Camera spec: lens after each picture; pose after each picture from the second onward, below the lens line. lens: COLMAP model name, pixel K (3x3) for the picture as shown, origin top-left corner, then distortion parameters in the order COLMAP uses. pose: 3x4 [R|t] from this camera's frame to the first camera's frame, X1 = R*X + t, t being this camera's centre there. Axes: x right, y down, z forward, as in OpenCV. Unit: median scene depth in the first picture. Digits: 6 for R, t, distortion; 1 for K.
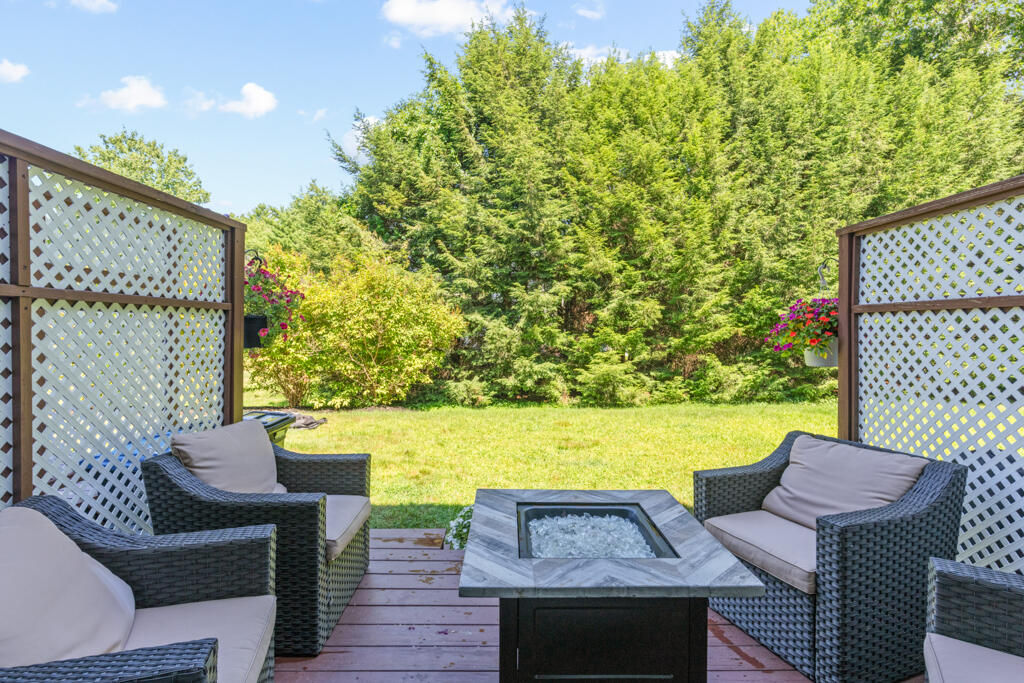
lens RADIAL K [[481.9, 0, 512.9], [0, 481.9, 333.2], [0, 0, 1]] dist [0.012629, 0.000331]
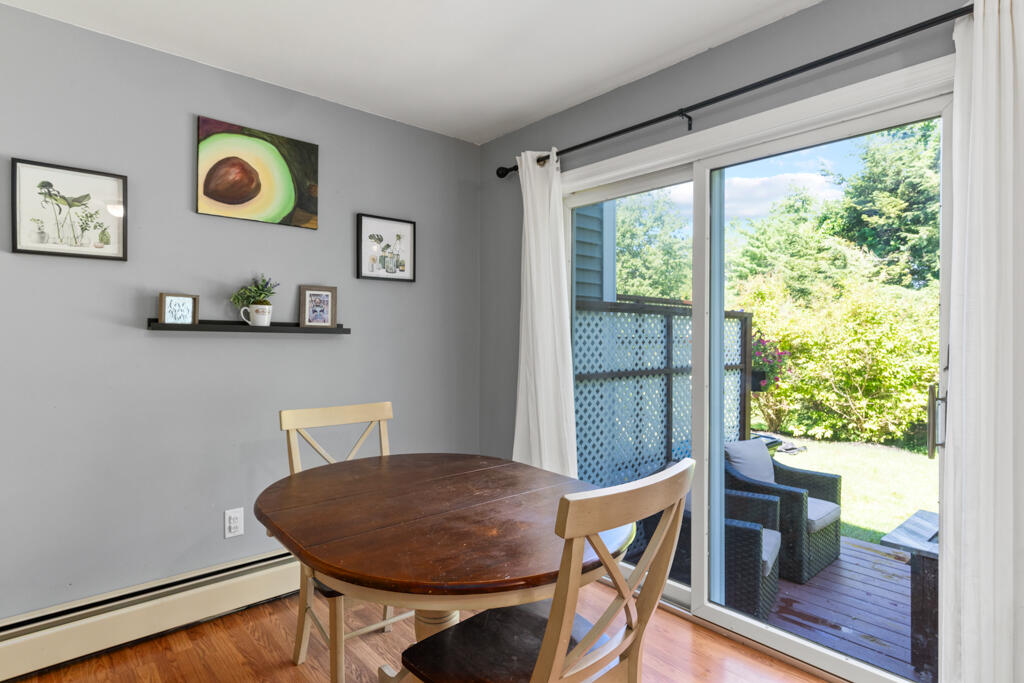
lens RADIAL K [[548.9, 0, 511.3], [0, 548.9, 338.8], [0, 0, 1]] dist [0.004454, 0.000524]
pose [[0.651572, -0.002039, -0.758584, 0.076710], [-0.006828, 0.999940, -0.008552, -0.032869], [0.758556, 0.010752, 0.651519, -0.201416]]
